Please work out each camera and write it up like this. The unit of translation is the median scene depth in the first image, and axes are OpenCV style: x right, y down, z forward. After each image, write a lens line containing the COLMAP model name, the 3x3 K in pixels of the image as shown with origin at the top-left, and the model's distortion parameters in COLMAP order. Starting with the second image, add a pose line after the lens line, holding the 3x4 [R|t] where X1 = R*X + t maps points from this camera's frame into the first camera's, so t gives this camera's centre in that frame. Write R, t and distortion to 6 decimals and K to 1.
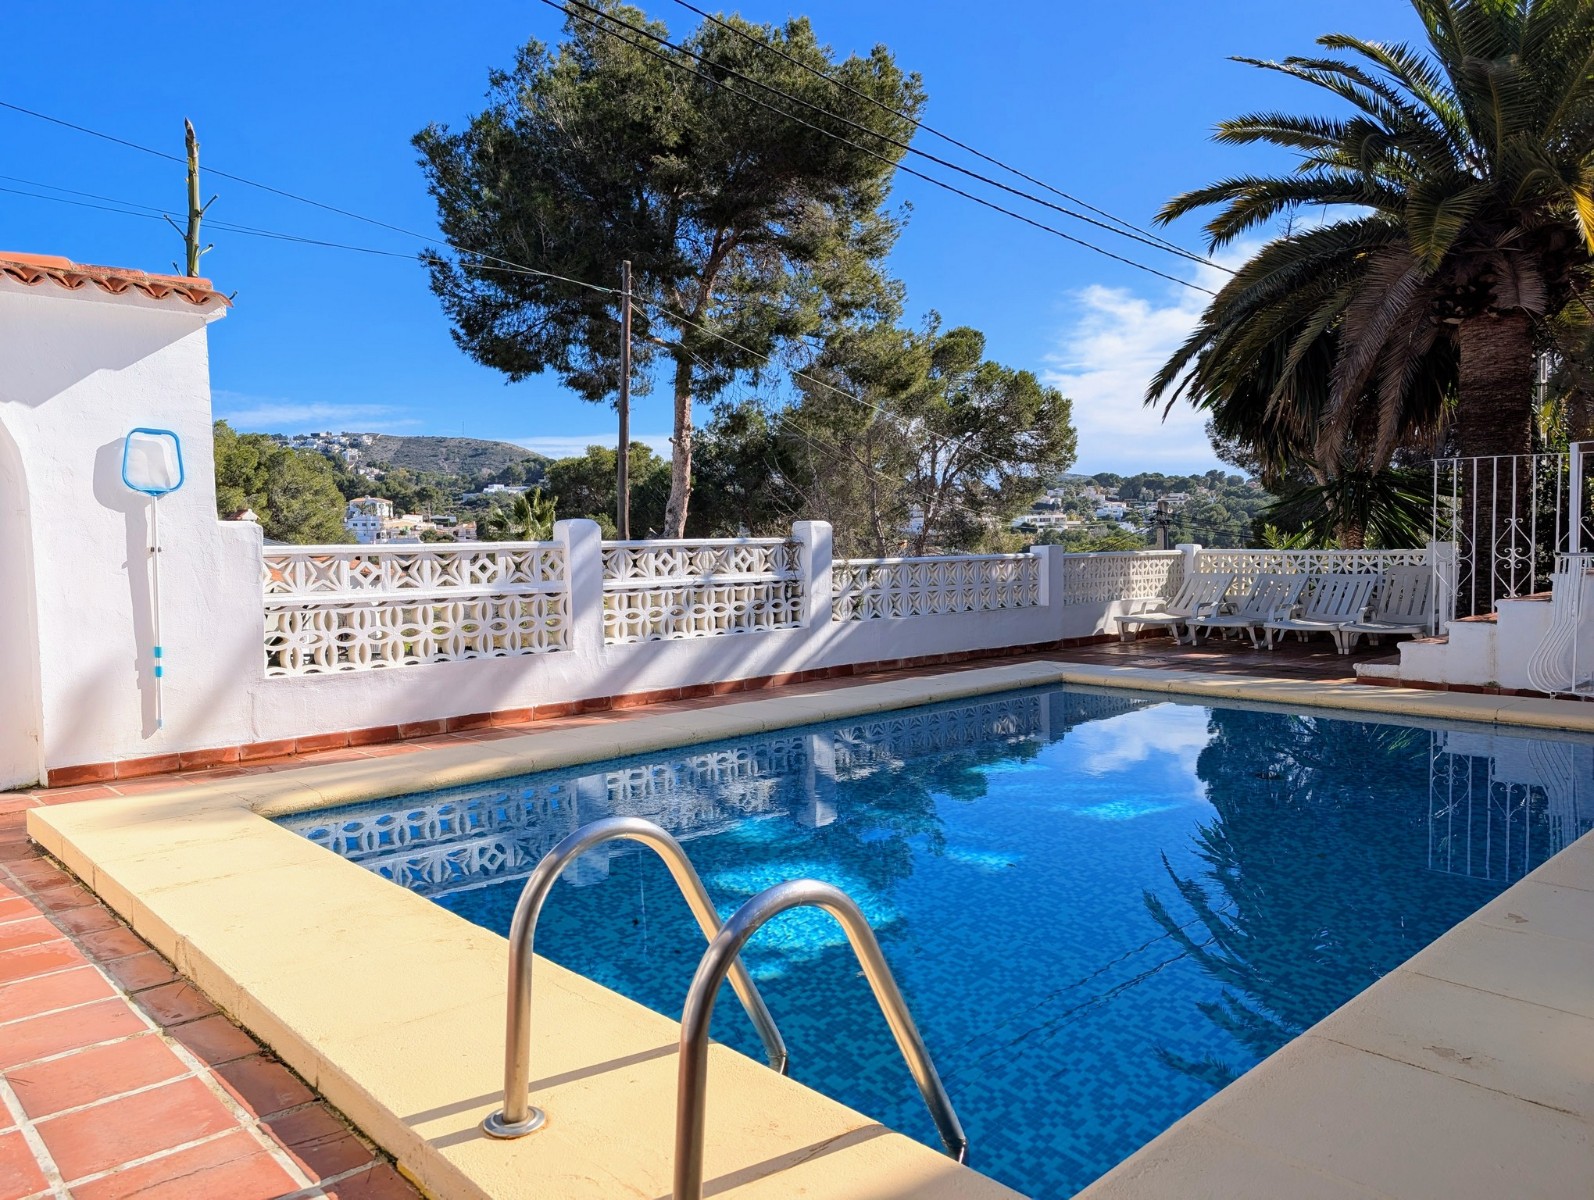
lens RADIAL K [[1132.9, 0, 797.0], [0, 1132.9, 600.0], [0, 0, 1]] dist [-0.000699, -0.003146]
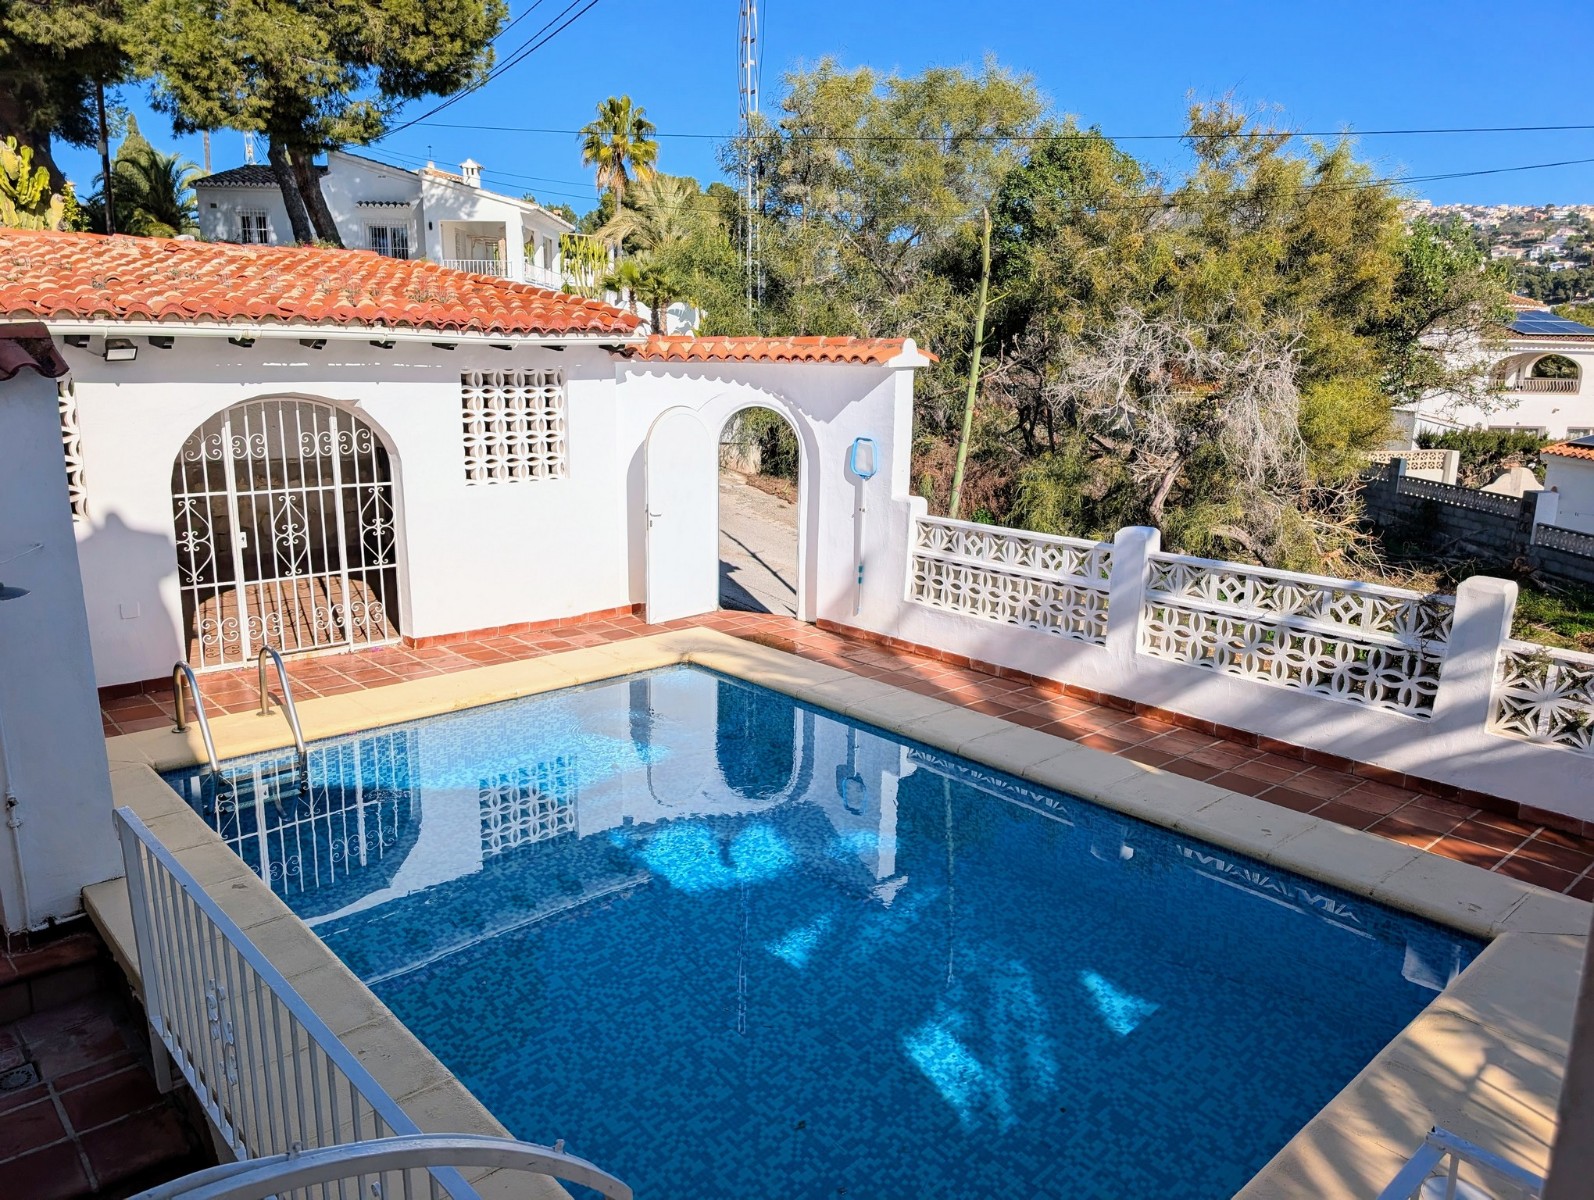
lens RADIAL K [[1132.9, 0, 797.0], [0, 1132.9, 600.0], [0, 0, 1]] dist [-0.000699, -0.003146]
pose [[0.010914, 0.114059, -0.993414, 0.776620], [-0.206054, 0.972408, 0.109384, -0.050088], [0.978480, 0.203503, 0.034115, 0.592850]]
